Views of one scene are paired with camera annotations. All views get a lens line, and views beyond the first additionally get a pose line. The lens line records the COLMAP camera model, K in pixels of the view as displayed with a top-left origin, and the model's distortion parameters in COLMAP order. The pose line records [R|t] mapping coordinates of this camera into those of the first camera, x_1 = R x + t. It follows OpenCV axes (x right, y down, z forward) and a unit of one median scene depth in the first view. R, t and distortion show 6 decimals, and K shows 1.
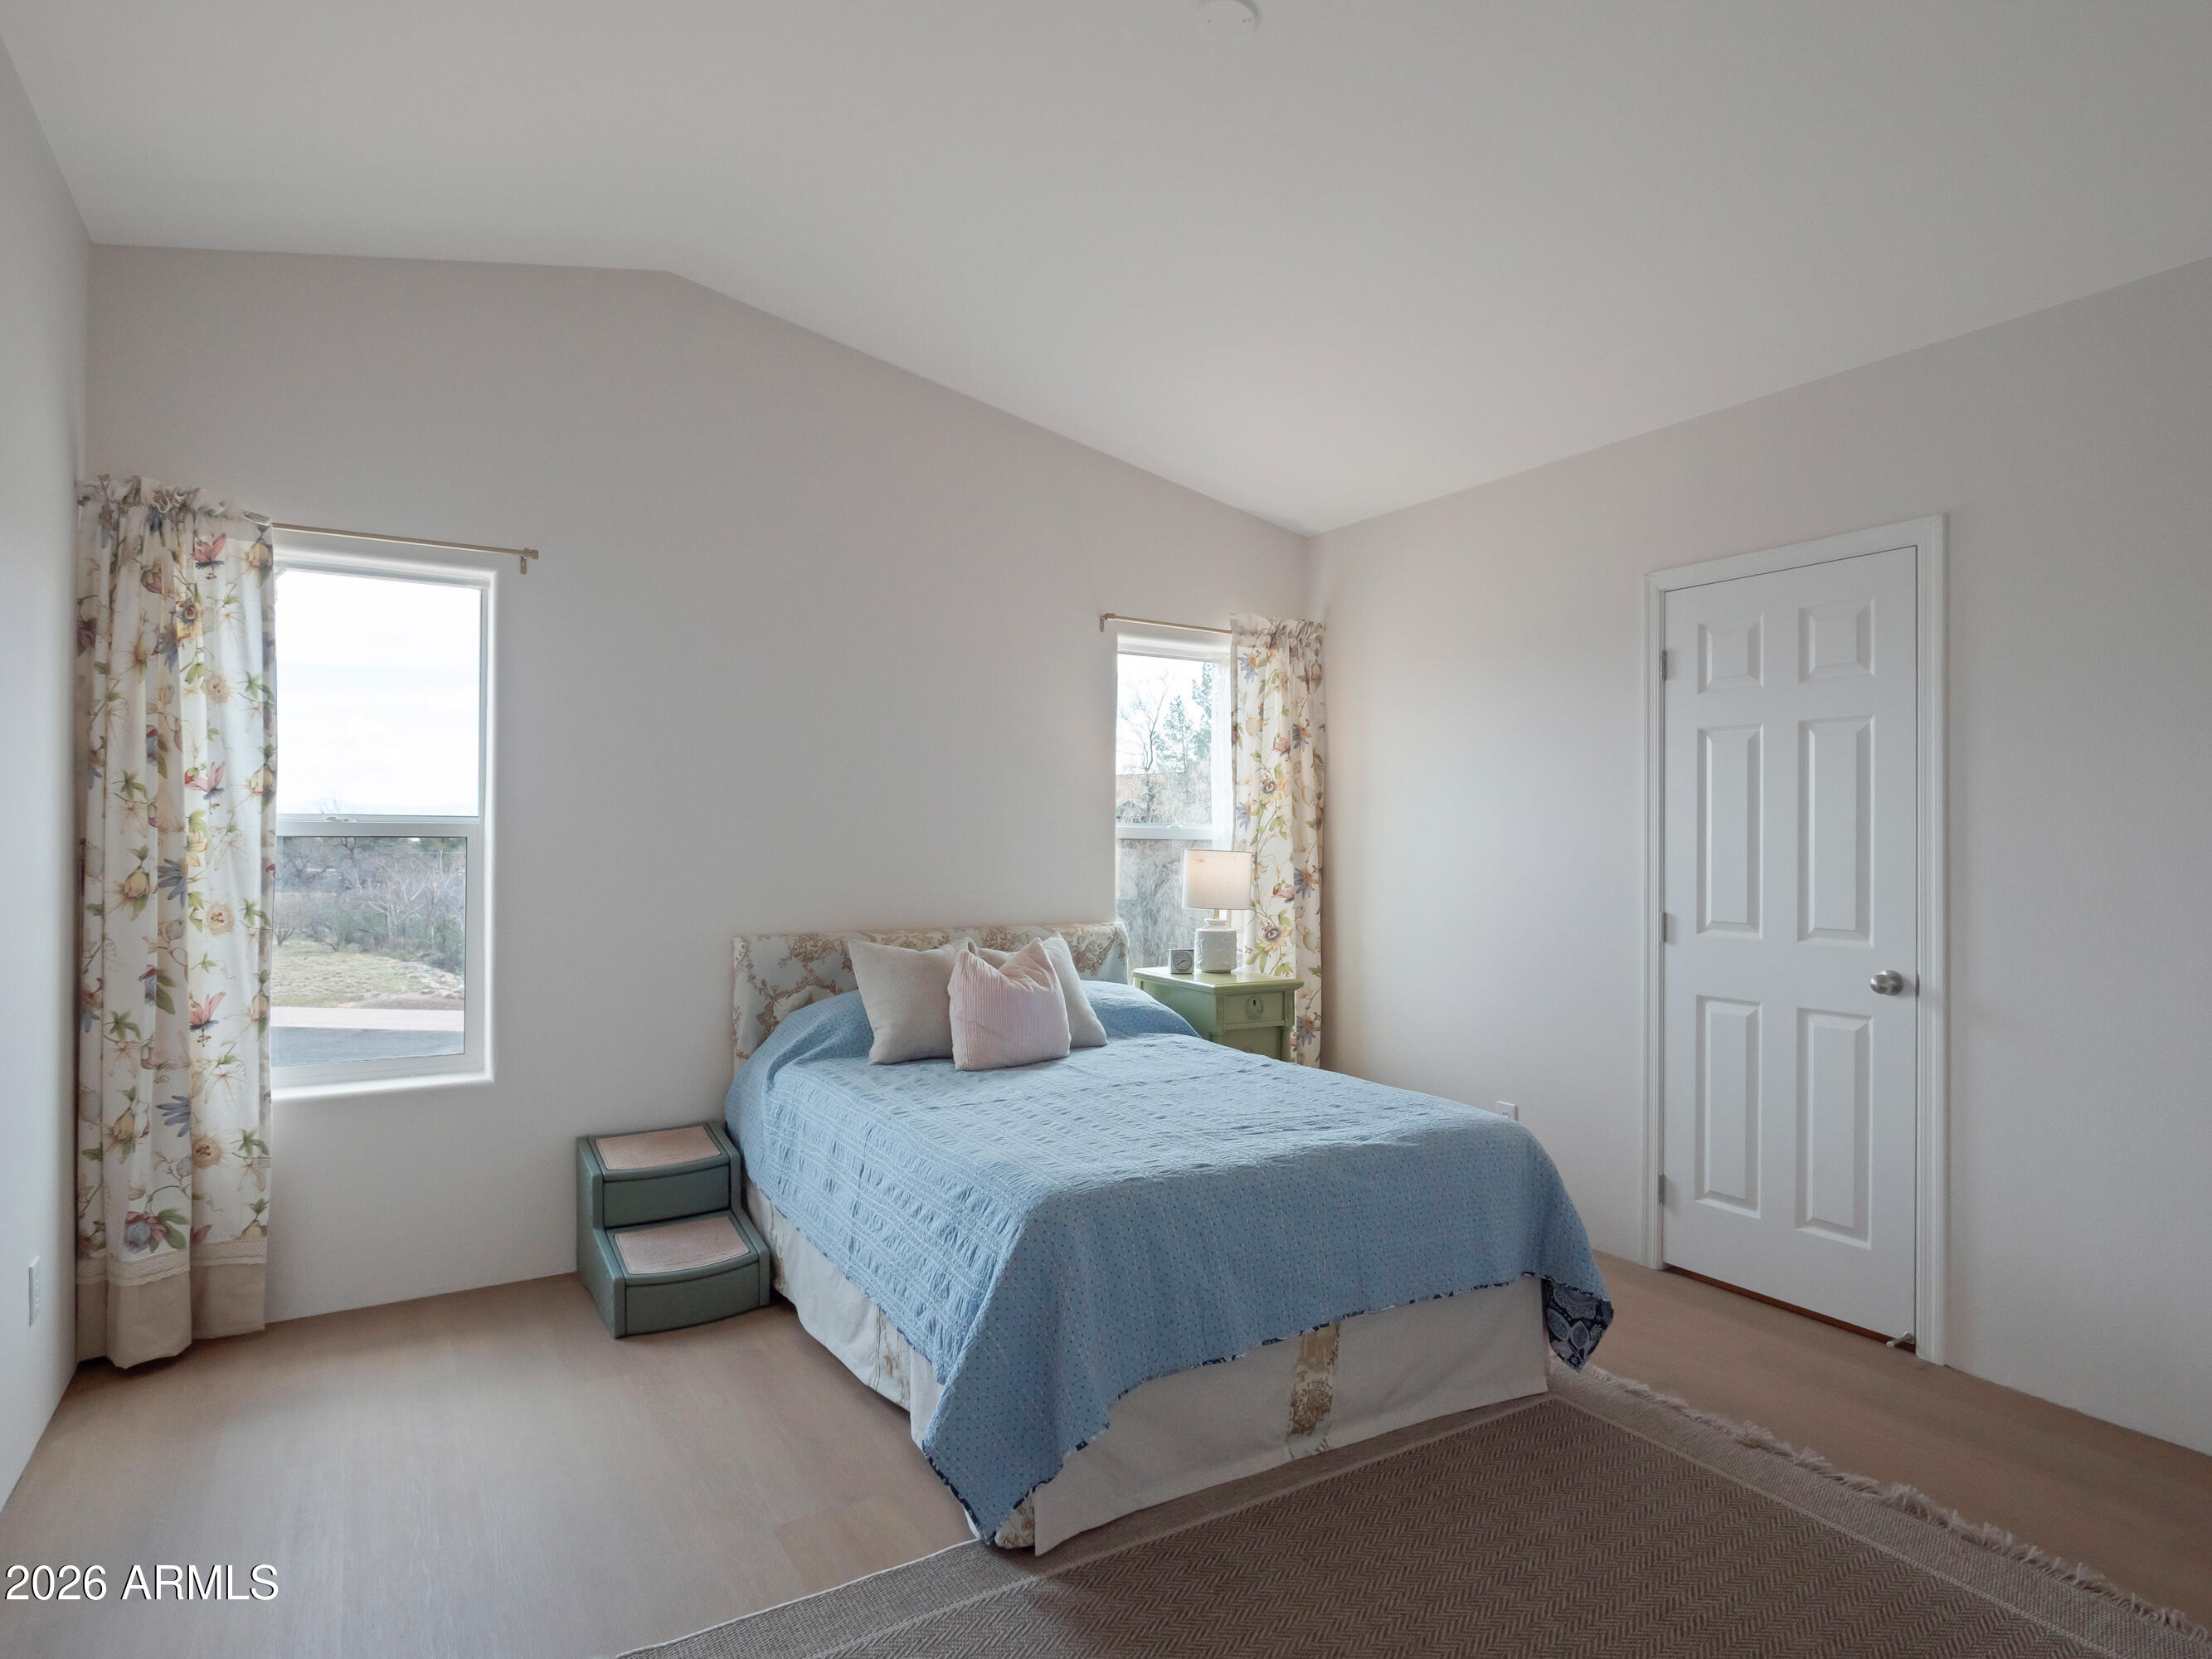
lens RADIAL K [[1219.6, 0, 1117.5], [0, 1219.6, 830.2], [0, 0, 1]] dist [-0.017734, 0.002622]
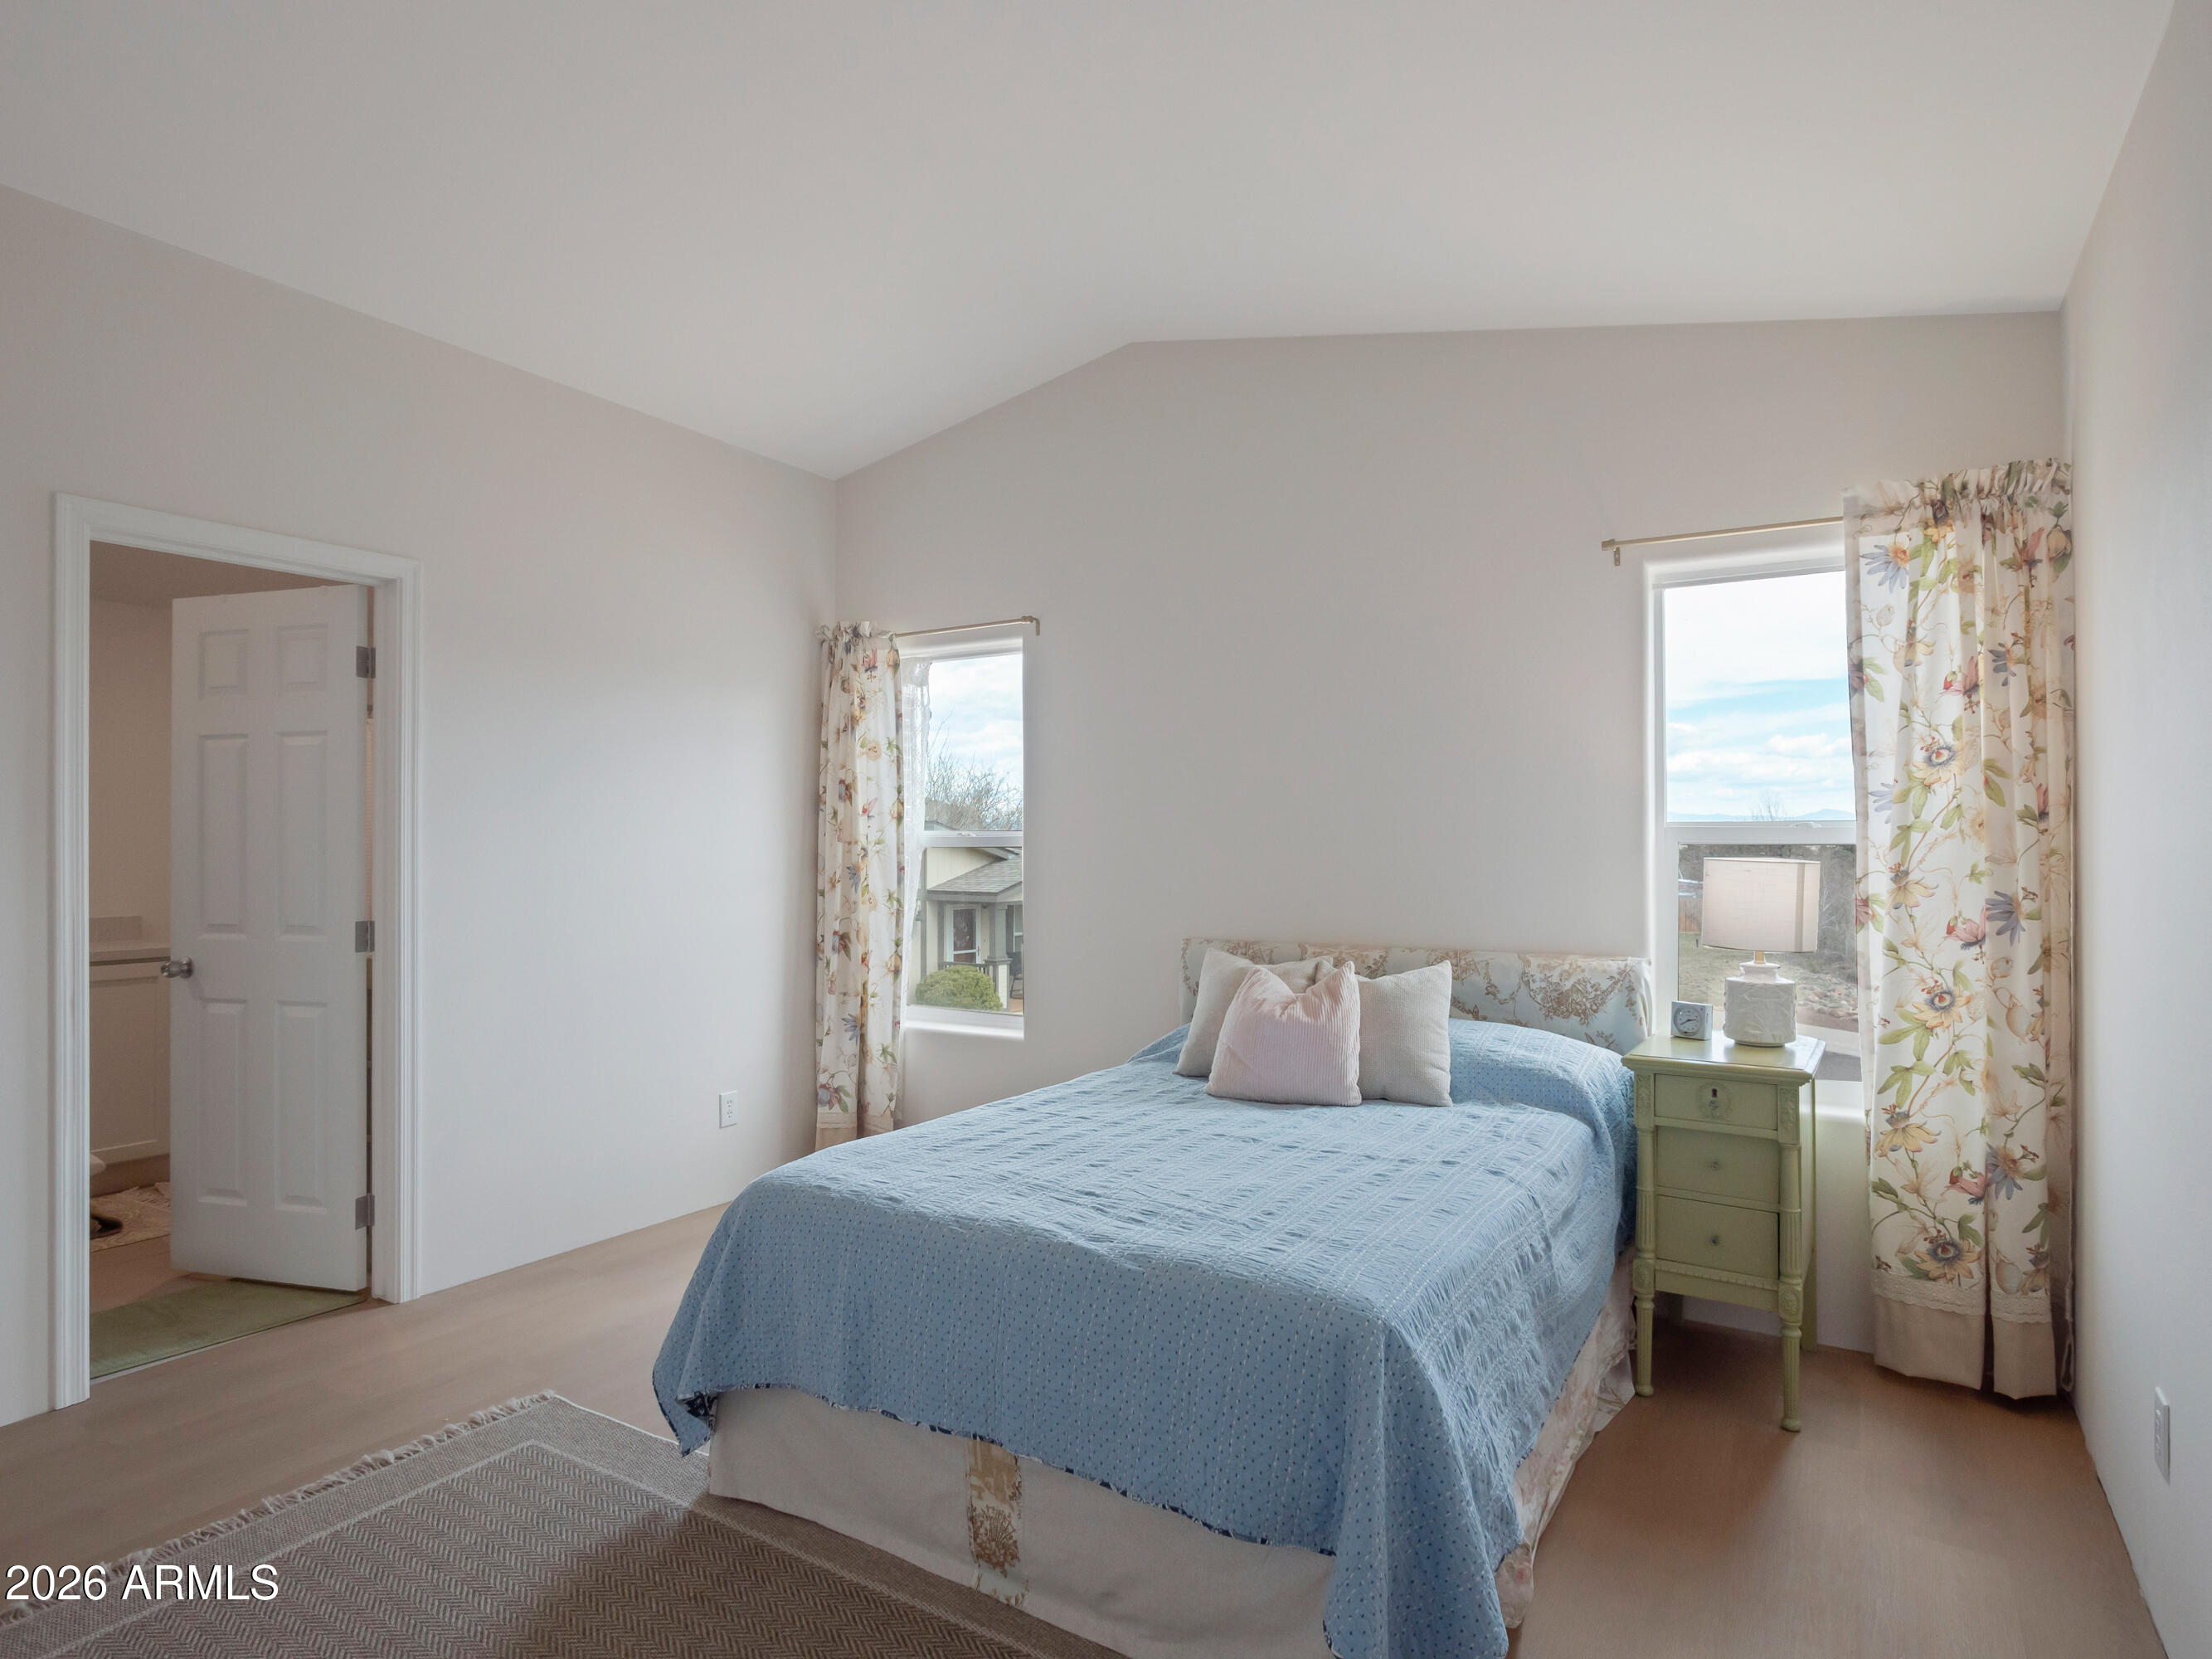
lens RADIAL K [[1231.9, 0, 1106.0], [0, 1231.9, 829.5], [0, 0, 1]] dist [-0.004402, -0.000307]
pose [[0.444629, -0.017397, -0.895546, 0.752819], [0.011672, 0.999839, -0.013628, 0.007089], [0.895639, -0.004393, 0.444761, 0.558276]]
